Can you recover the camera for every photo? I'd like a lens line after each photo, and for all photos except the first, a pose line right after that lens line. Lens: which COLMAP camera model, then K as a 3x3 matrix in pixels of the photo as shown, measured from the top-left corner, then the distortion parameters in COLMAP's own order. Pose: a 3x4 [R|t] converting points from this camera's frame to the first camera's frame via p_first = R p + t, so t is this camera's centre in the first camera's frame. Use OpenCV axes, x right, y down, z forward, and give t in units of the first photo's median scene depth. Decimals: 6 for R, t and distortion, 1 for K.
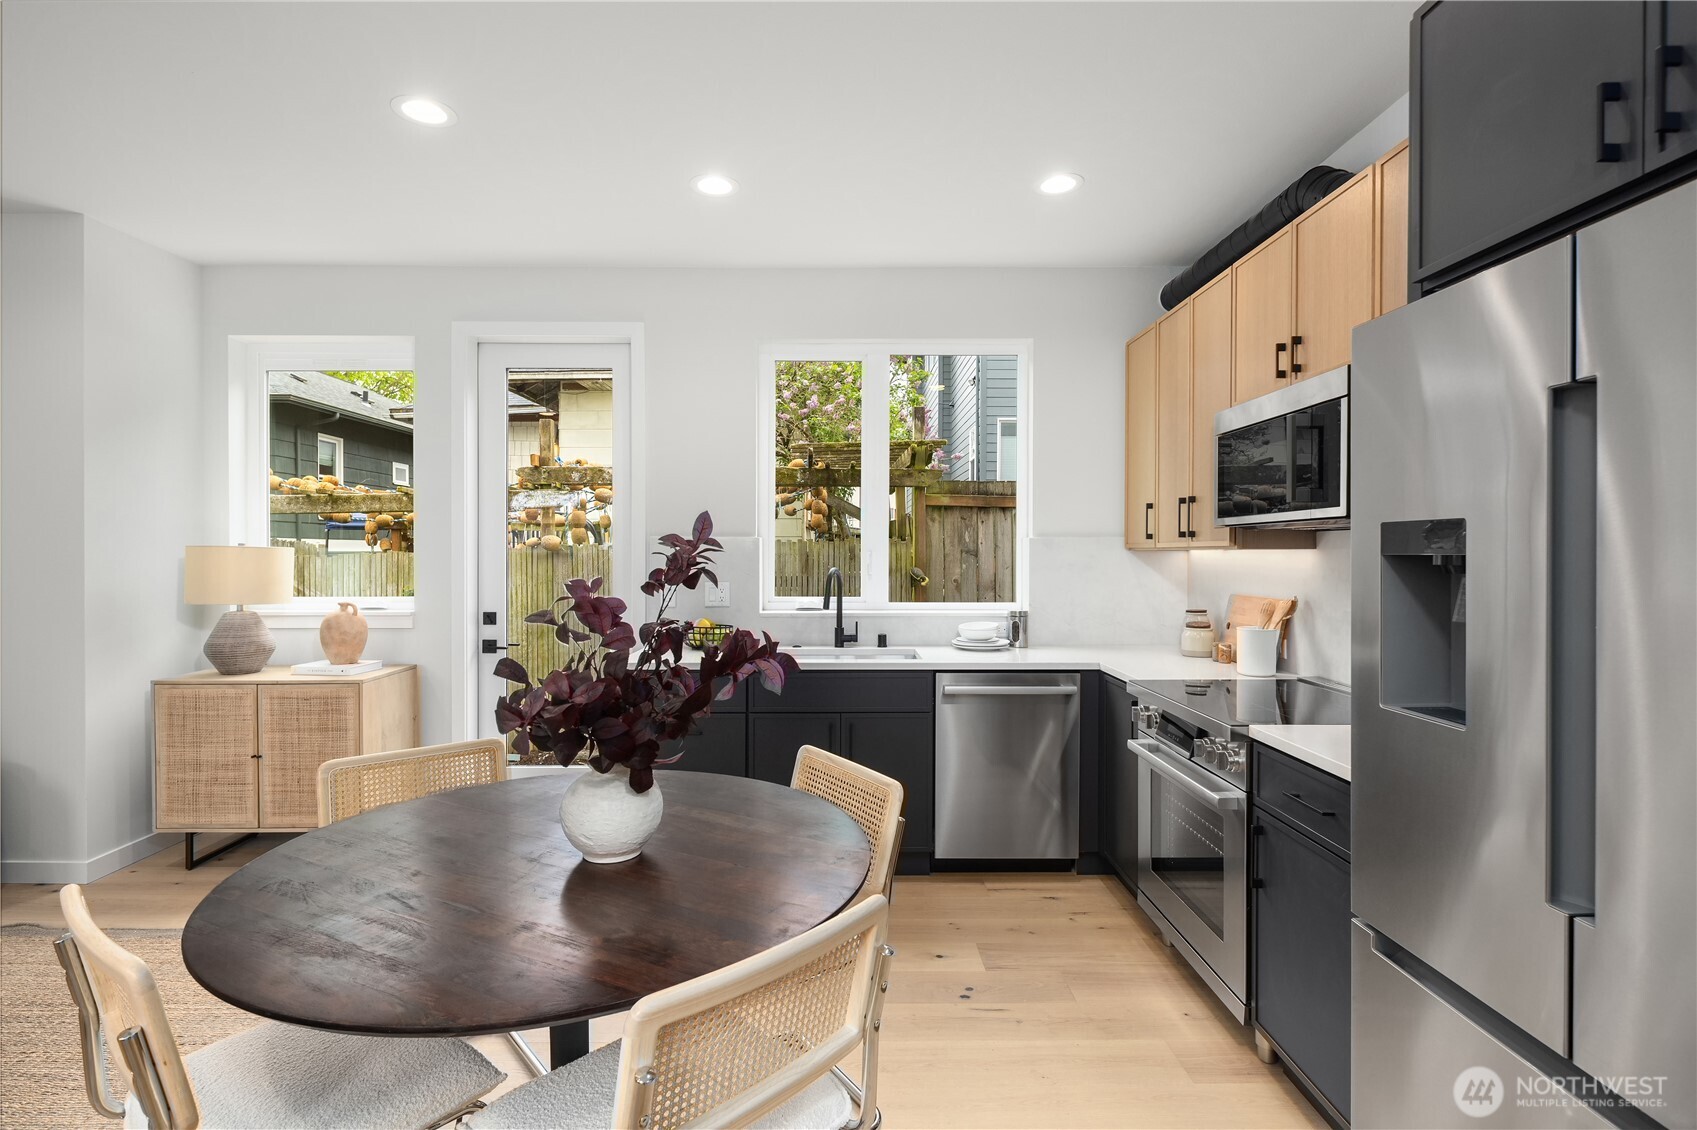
lens RADIAL K [[814.0, 0, 842.9], [0, 814.0, 559.7], [0, 0, 1]] dist [-0.002133, 0.000830]
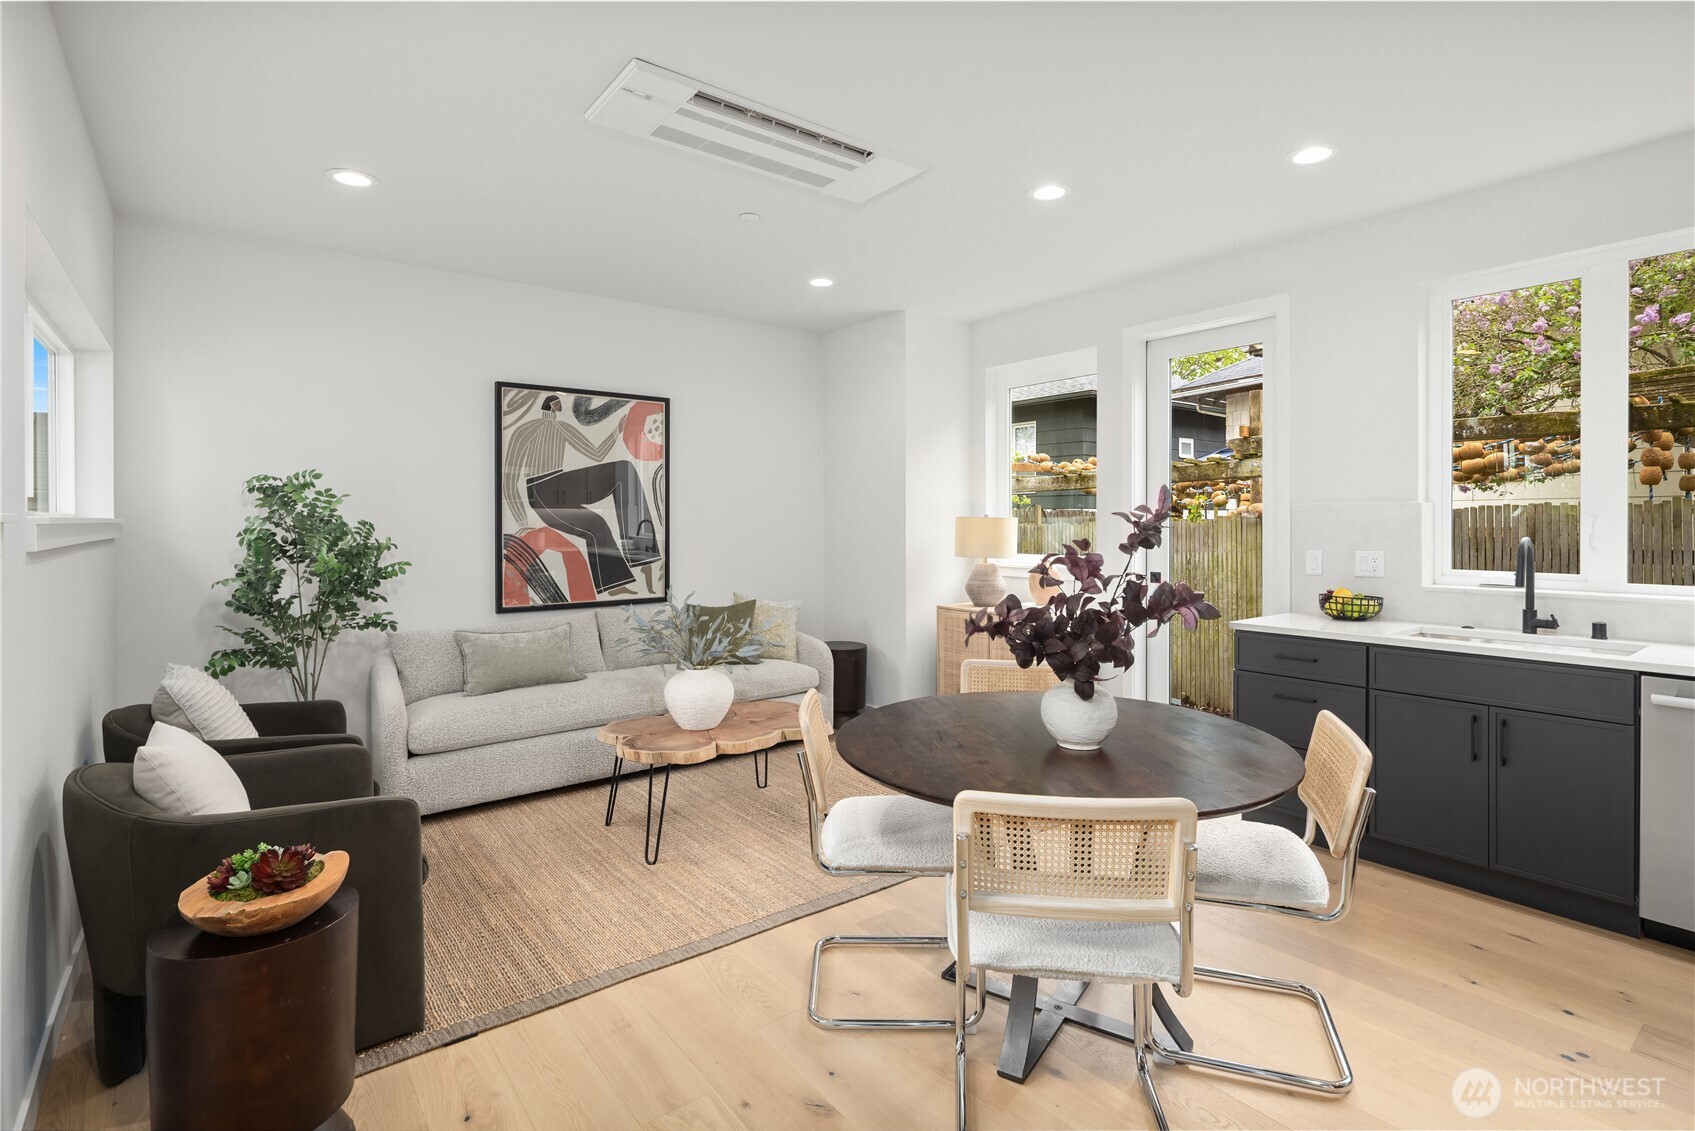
lens RADIAL K [[813.0, 0, 852.4], [0, 813.0, 527.9], [0, 0, 1]] dist [-0.002133, 0.000830]
pose [[0.610143, 0.003777, -0.792282, 0.258513], [-0.003367, 0.999992, 0.002174, 0.000830], [0.792284, 0.001342, 0.610151, -0.055632]]
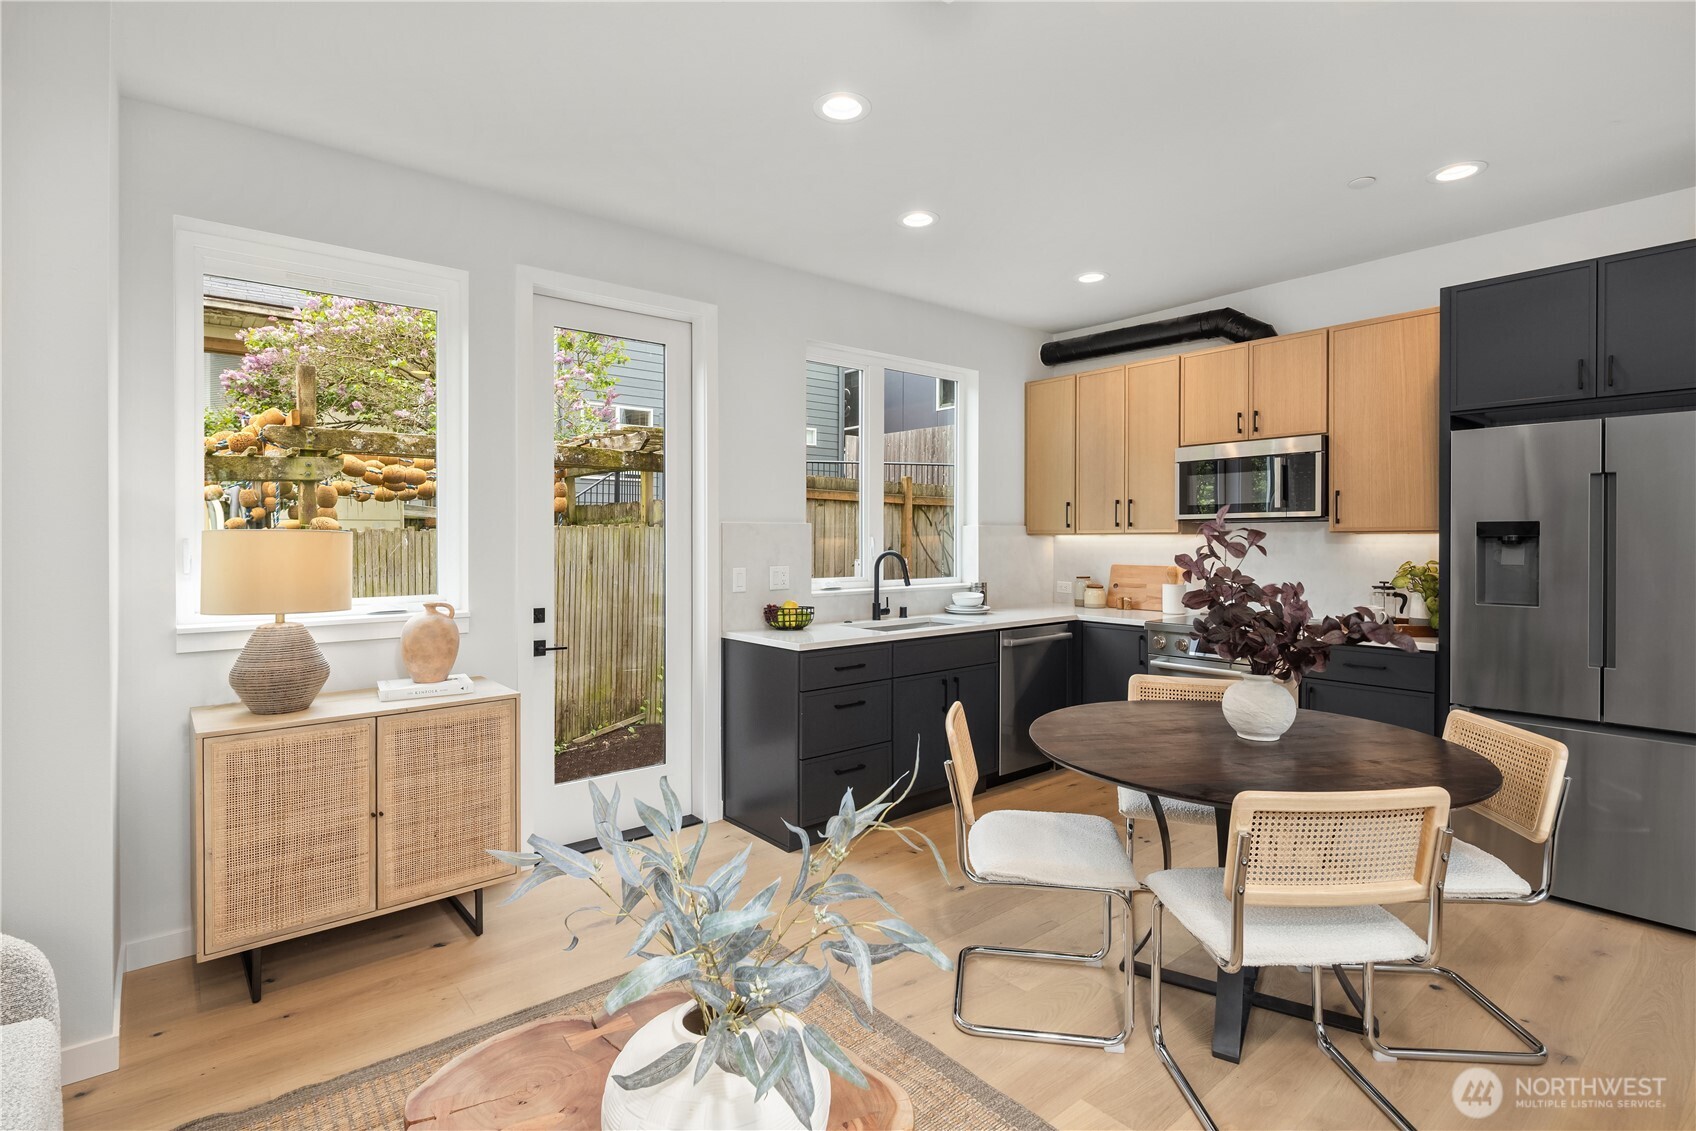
lens RADIAL K [[813.5, 0, 858.5], [0, 813.5, 542.0], [0, 0, 1]] dist [-0.002133, 0.000830]
pose [[0.771714, -0.005794, 0.635943, -0.847649], [0.008857, 0.999959, -0.001638, -0.000761], [-0.635908, 0.006897, 0.771734, 0.146940]]
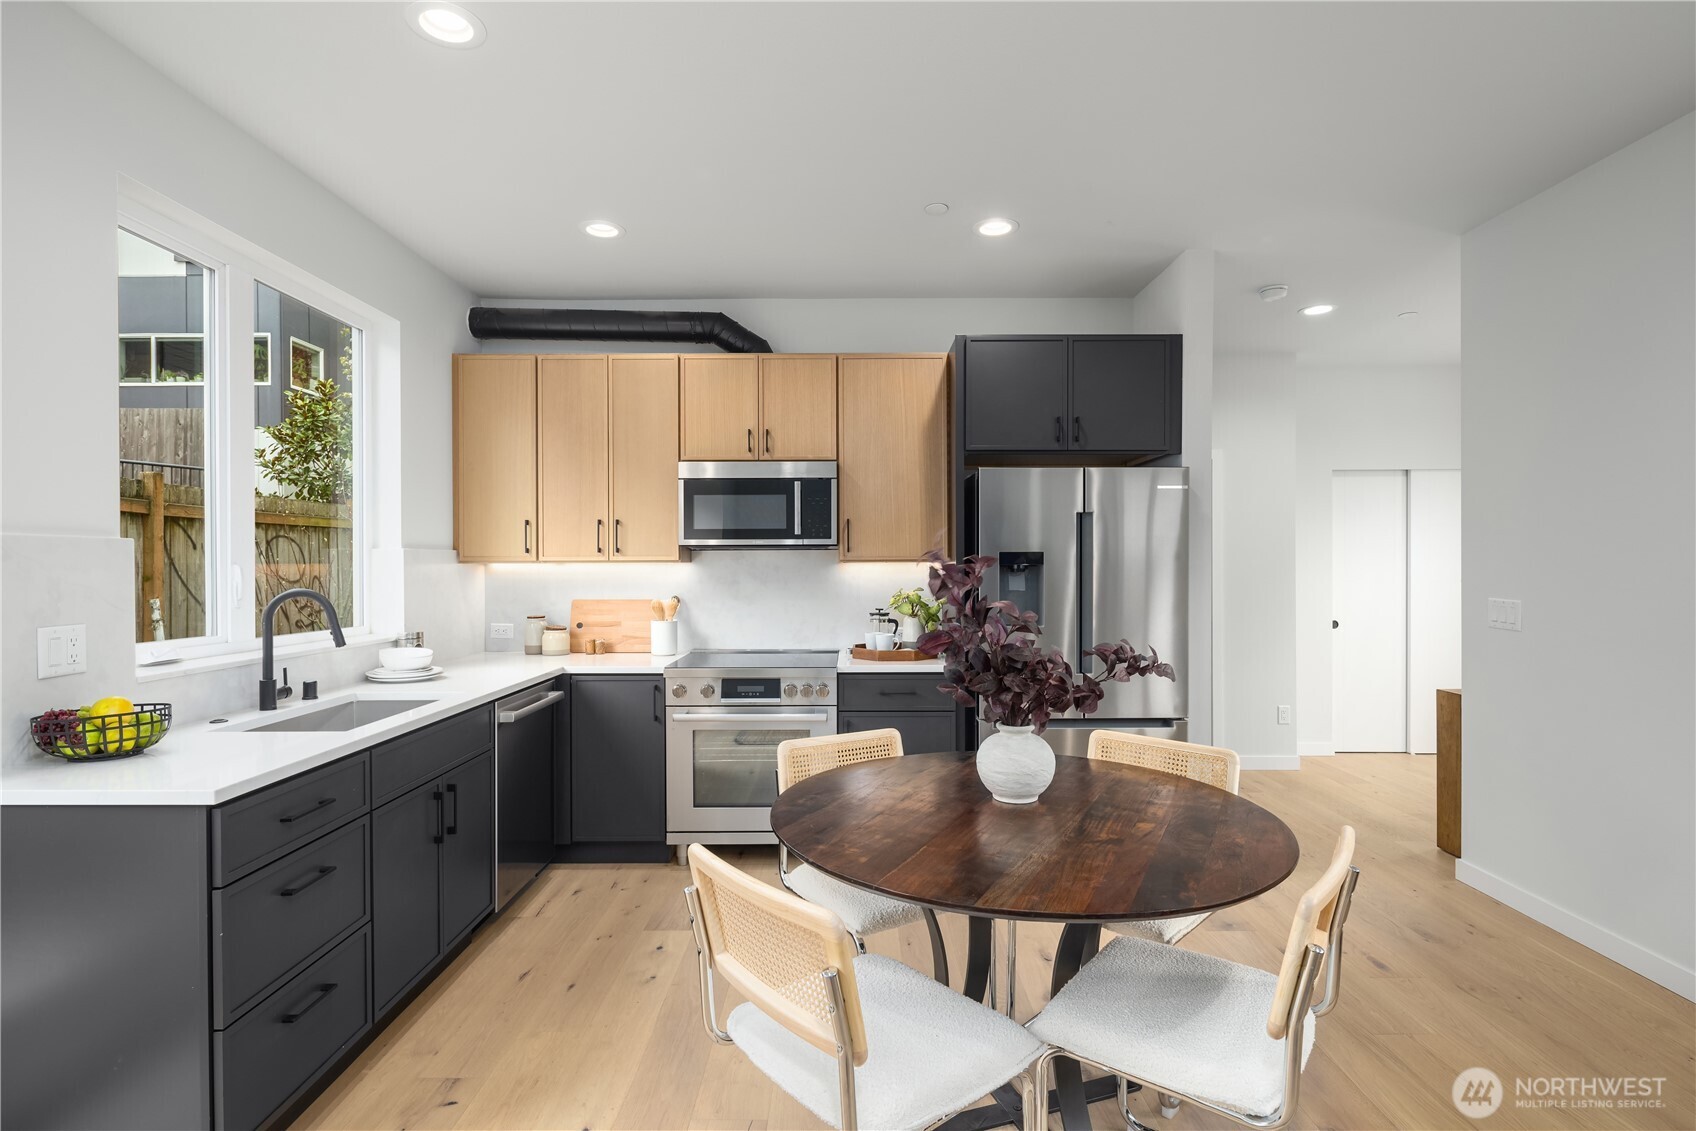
lens RADIAL K [[813.5, 0, 849.0], [0, 813.5, 570.7], [0, 0, 1]] dist [-0.002133, 0.000830]
pose [[0.010642, -0.008236, 0.999909, -0.740180], [0.011166, 0.999905, 0.008117, -0.005866], [-0.999881, 0.011079, 0.010733, 0.587359]]
